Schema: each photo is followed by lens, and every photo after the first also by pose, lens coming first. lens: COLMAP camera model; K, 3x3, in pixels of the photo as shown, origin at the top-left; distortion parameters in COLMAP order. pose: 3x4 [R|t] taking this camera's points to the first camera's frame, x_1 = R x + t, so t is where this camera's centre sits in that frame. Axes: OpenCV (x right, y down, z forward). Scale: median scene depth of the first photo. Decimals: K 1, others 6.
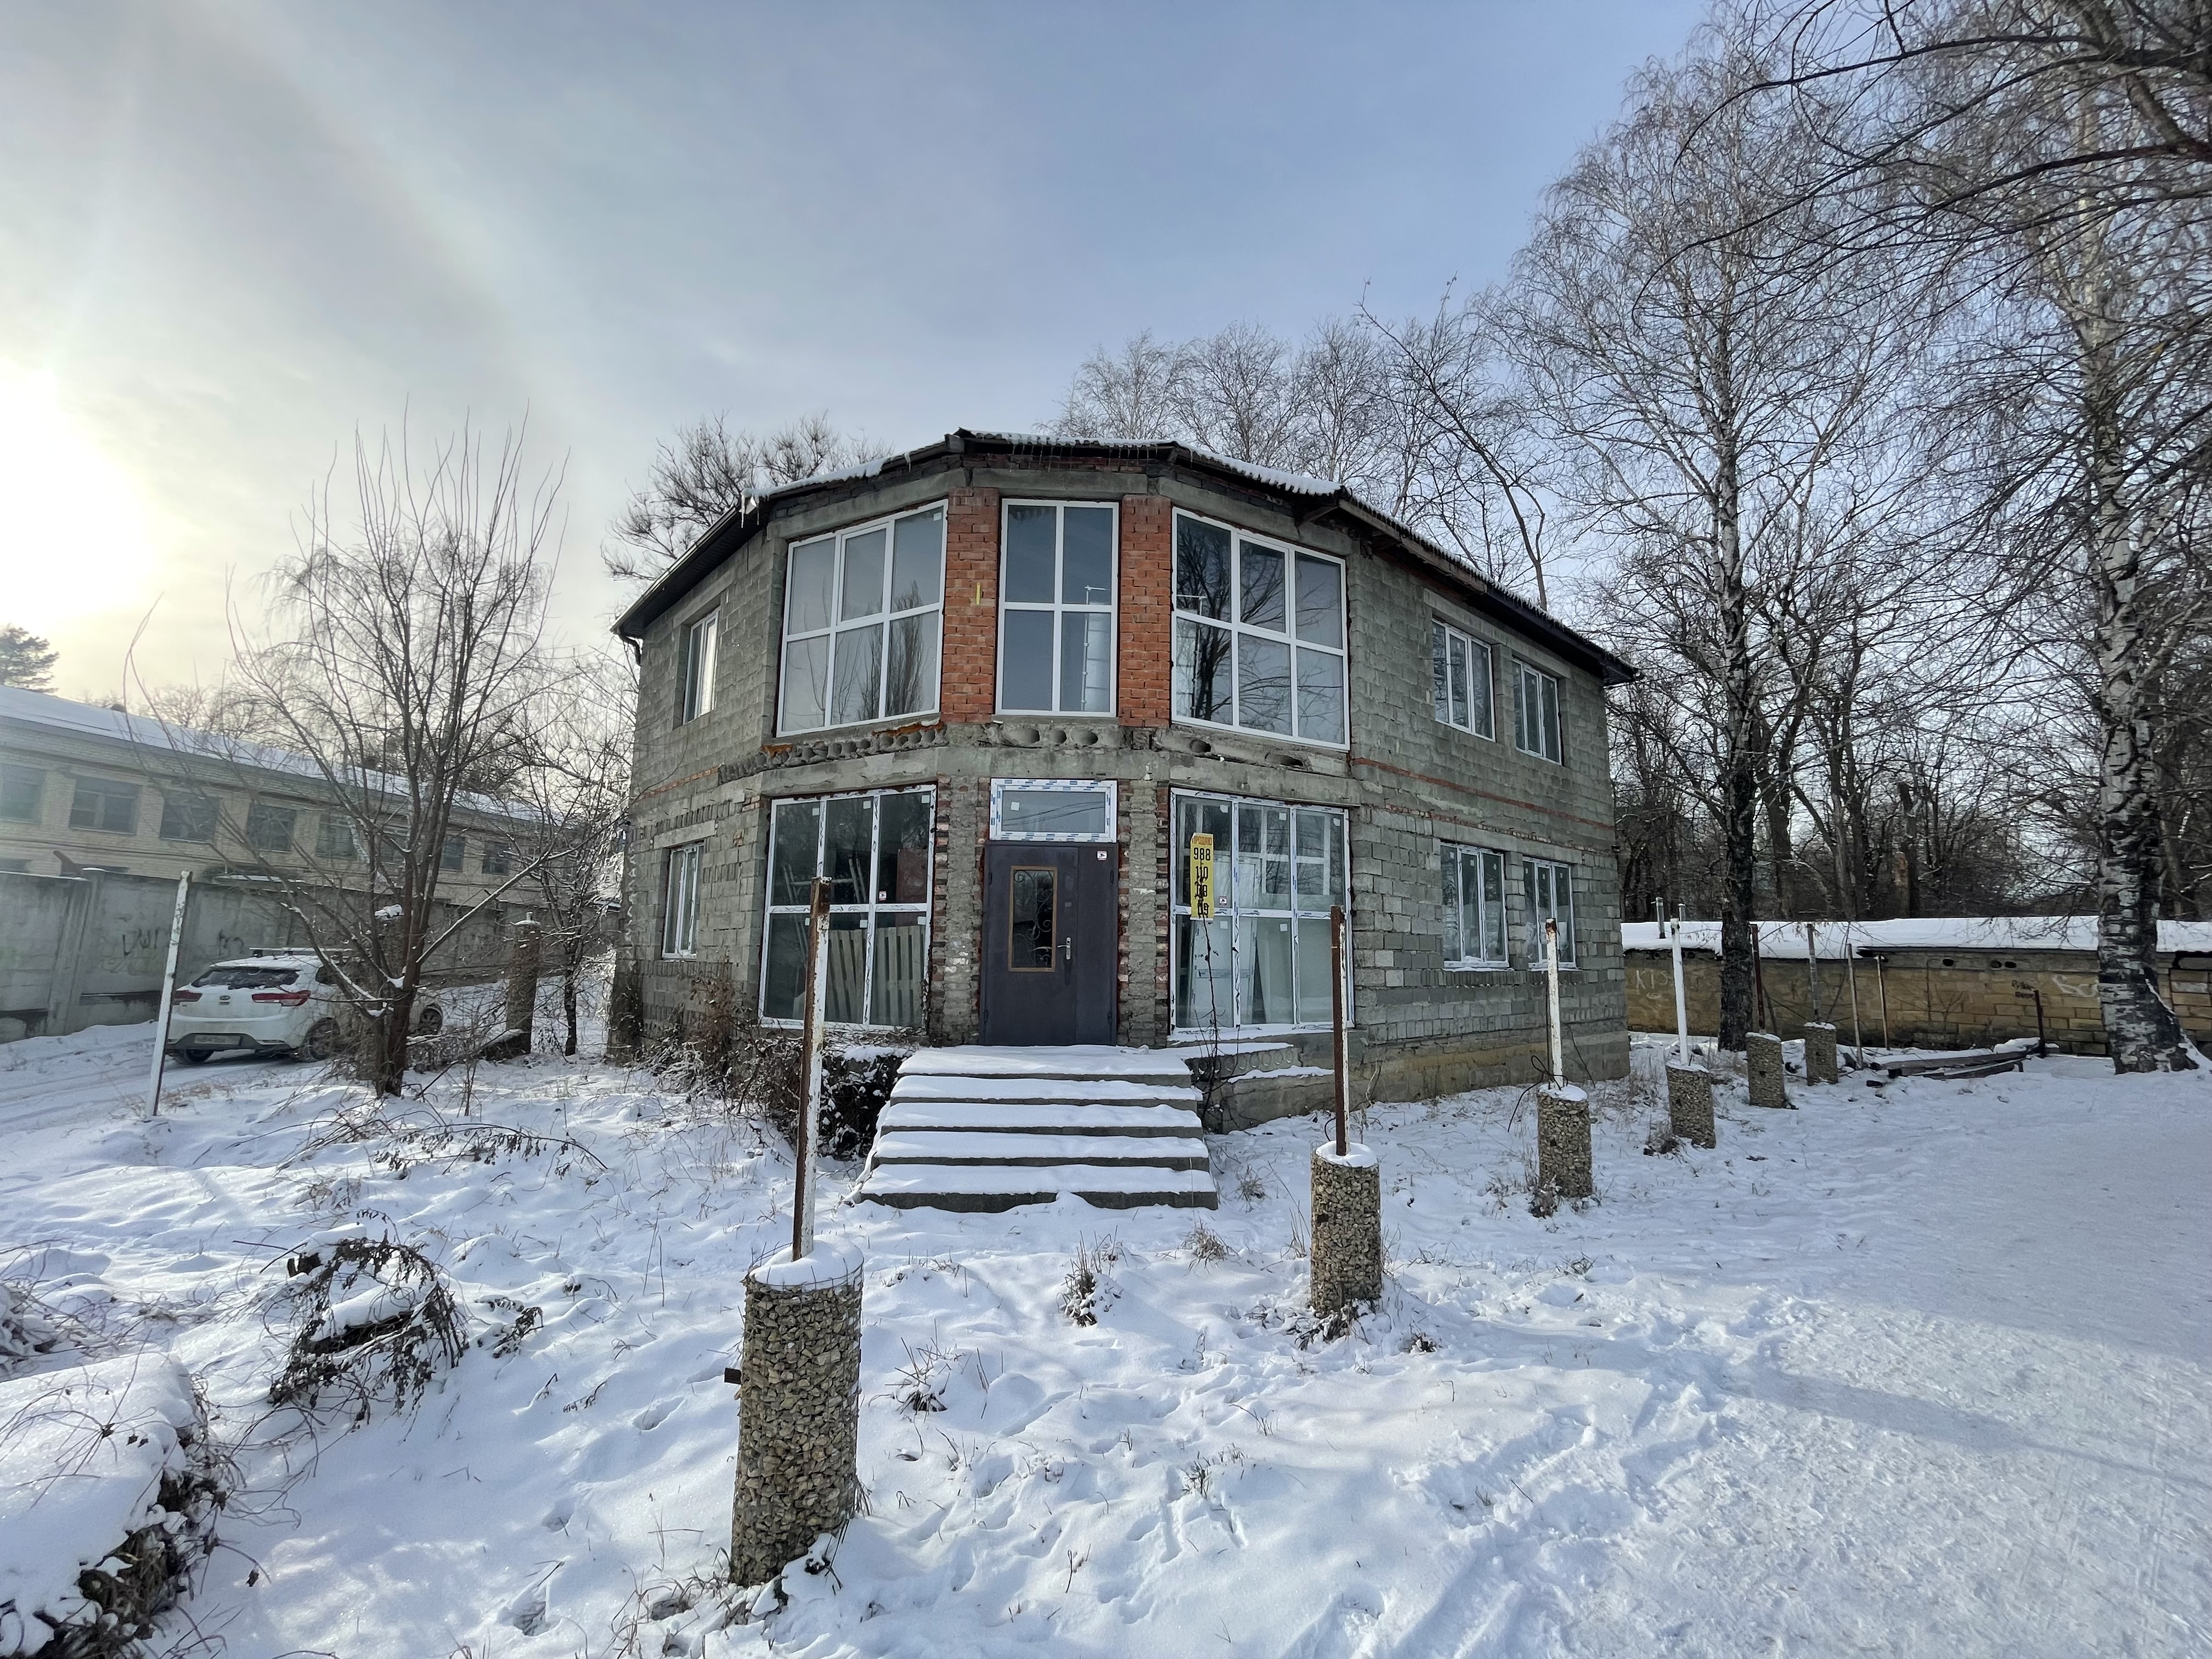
lens RADIAL K [[860.2, 0, 1106.0], [0, 860.2, 829.5], [0, 0, 1]] dist [-0.000914, -0.000151]
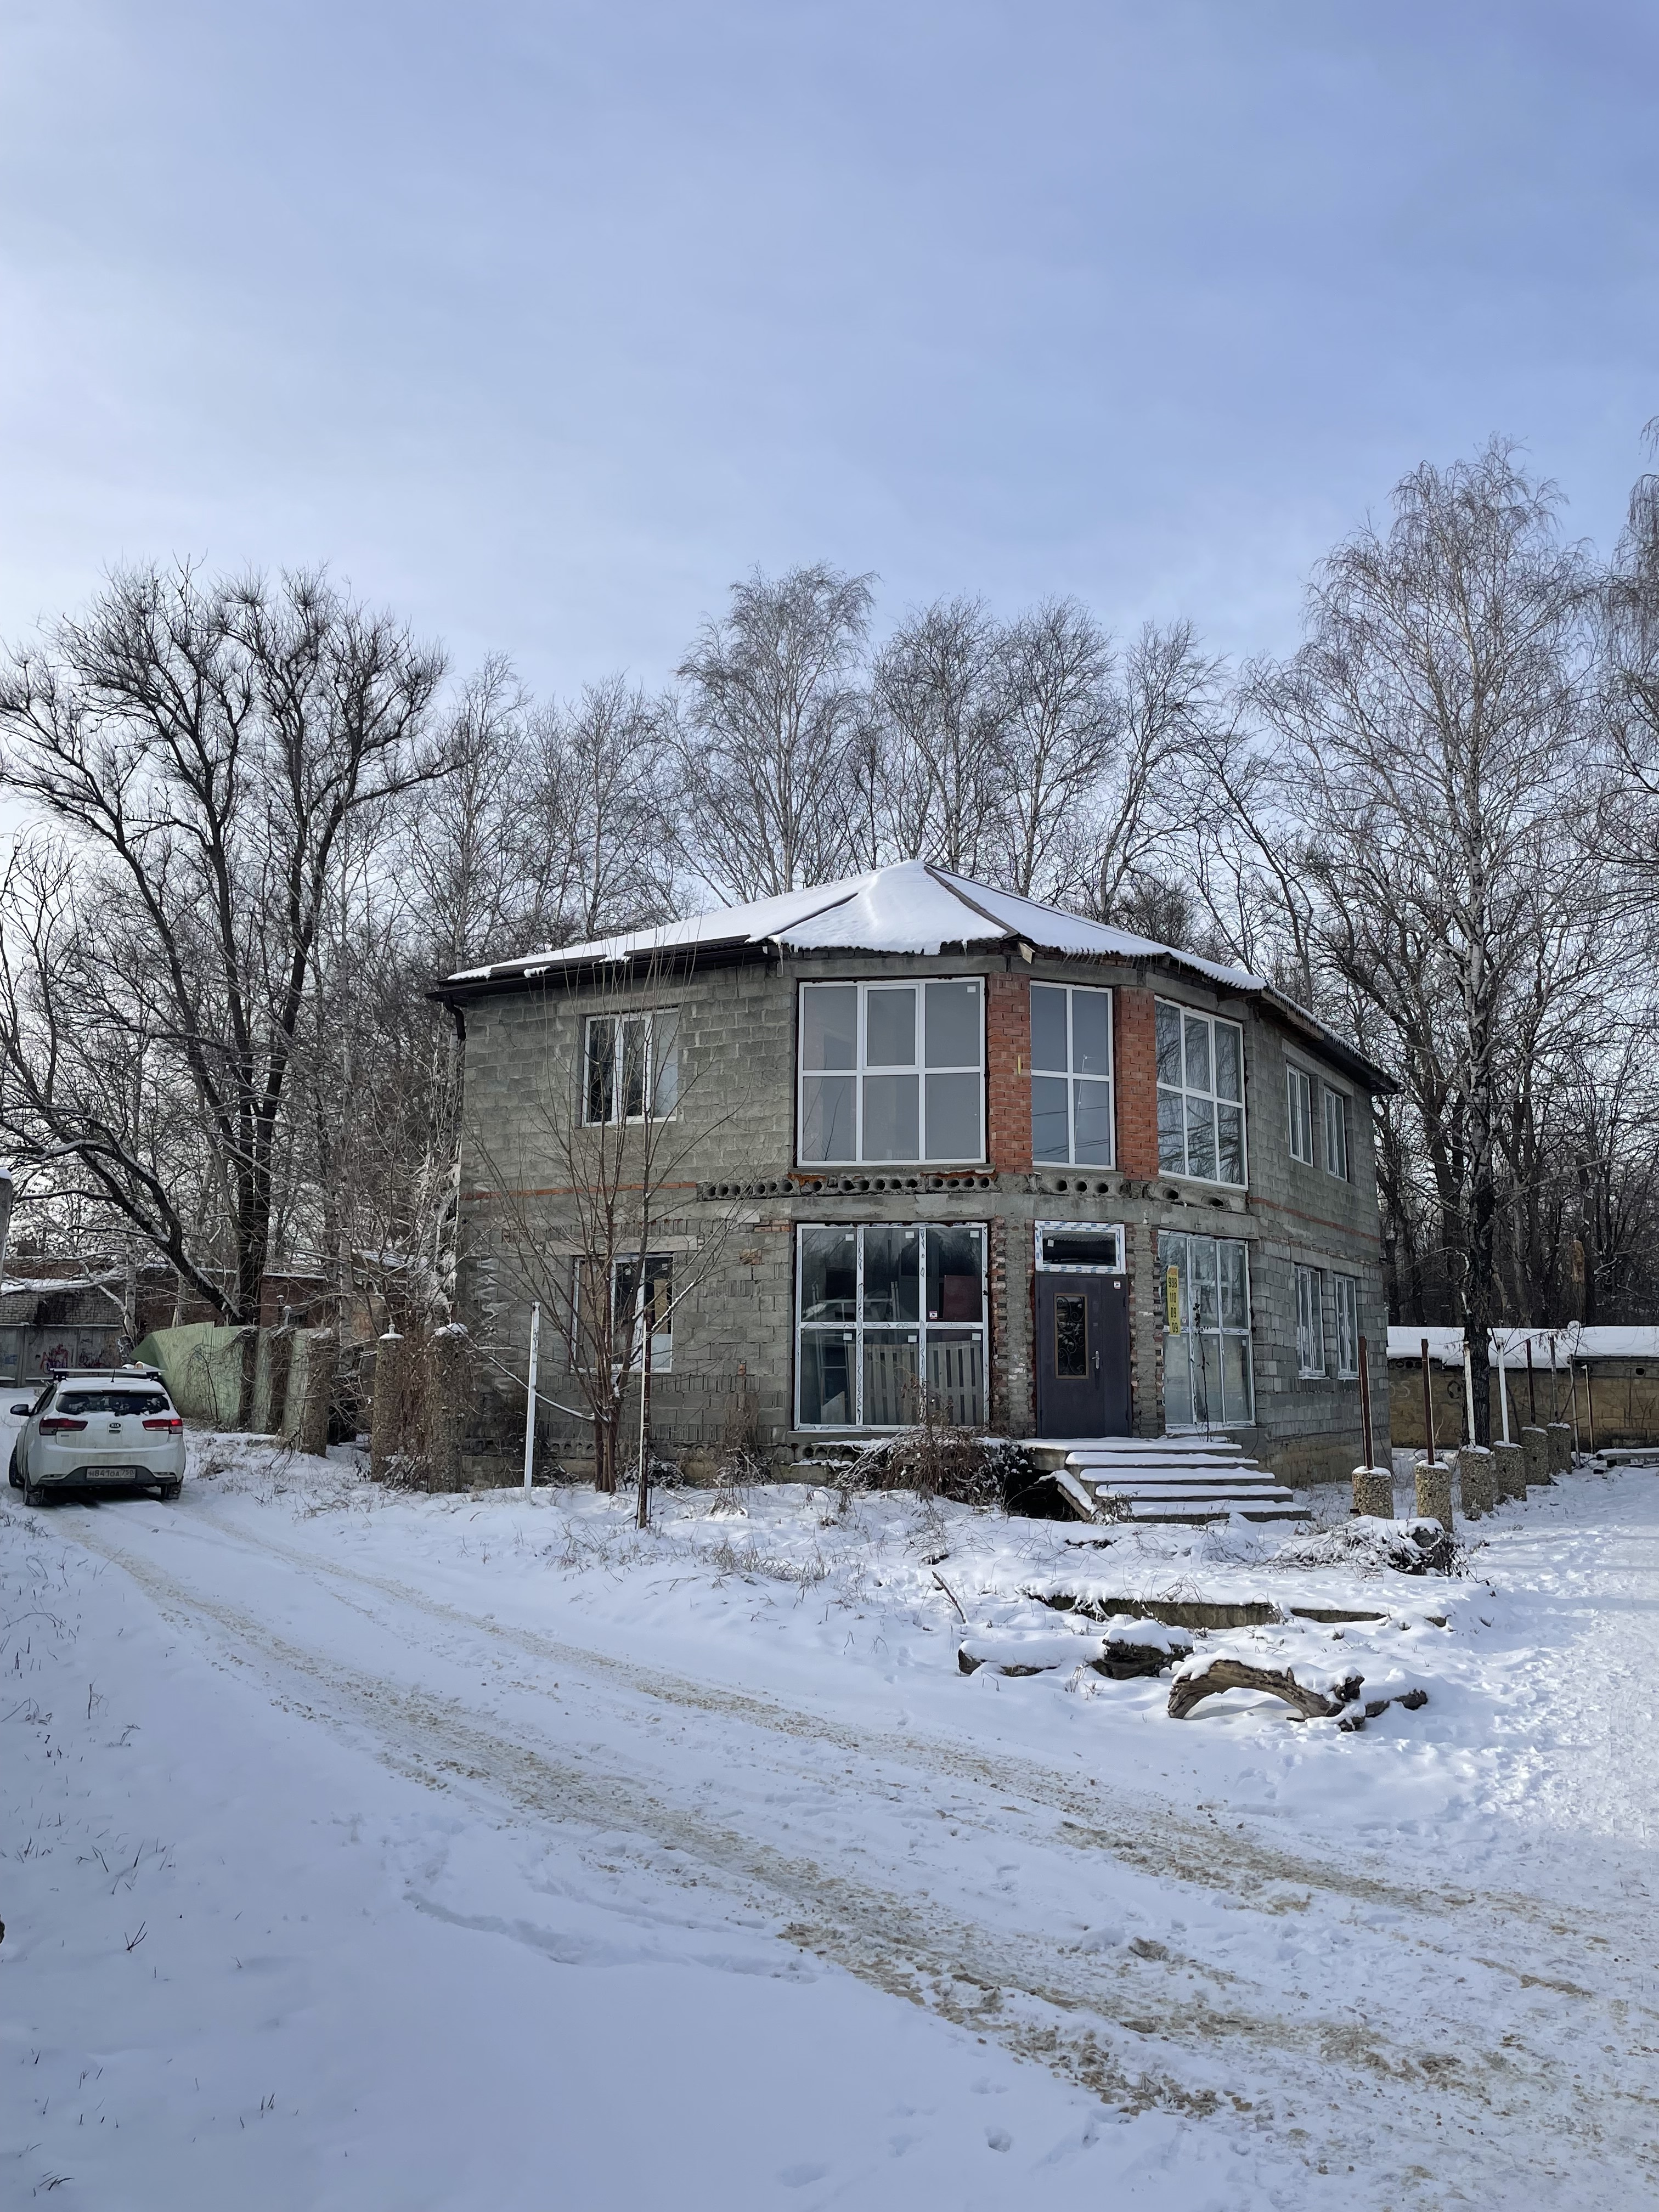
lens RADIAL K [[1551.9, 0, 829.5], [0, 1551.9, 1106.0], [0, 0, 1]] dist [0.105549, -0.137764]
pose [[0.948437, 0.044544, 0.313819, -1.013943], [-0.037485, 0.998891, -0.028494, -0.134802], [-0.314740, 0.015261, 0.949055, -0.924233]]
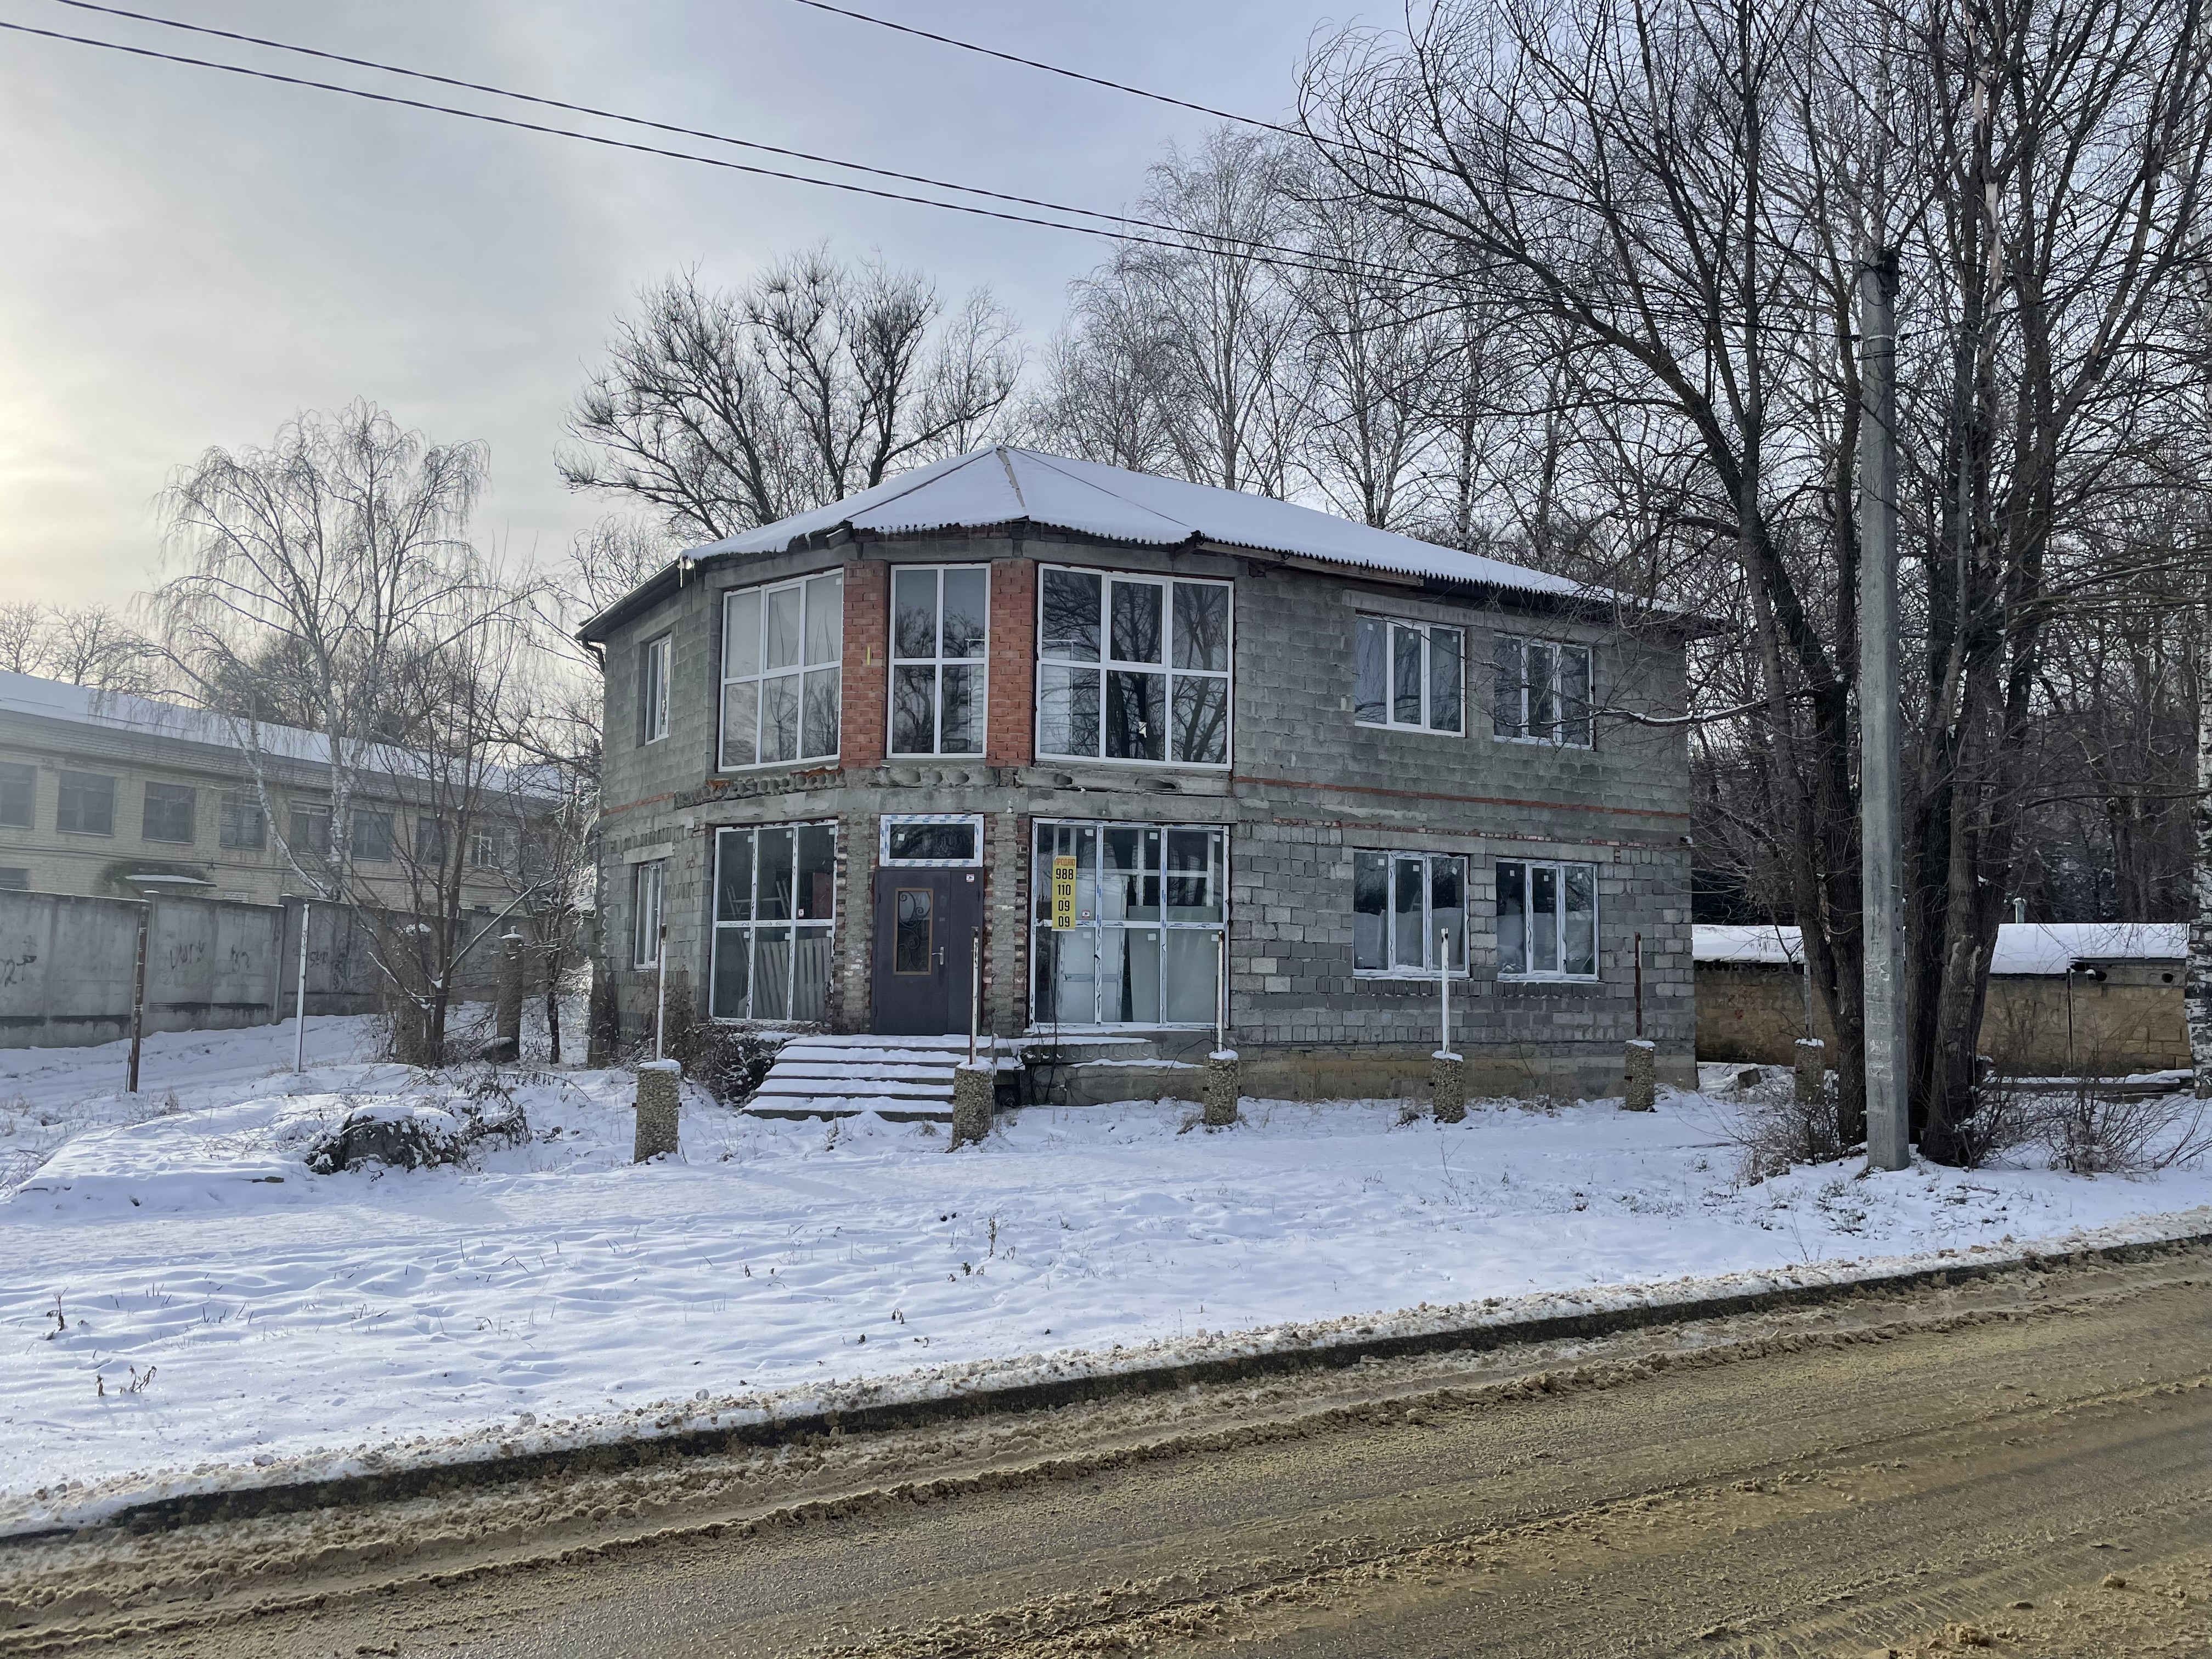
lens RADIAL K [[1551.9, 0, 1142.8], [0, 1551.9, 823.1], [0, 0, 1]] dist [0.105549, -0.137764]
pose [[0.983821, -0.017893, -0.178261, 0.554793], [0.025705, 0.998803, 0.041613, -0.116644], [0.177303, -0.045522, 0.983103, -0.964708]]
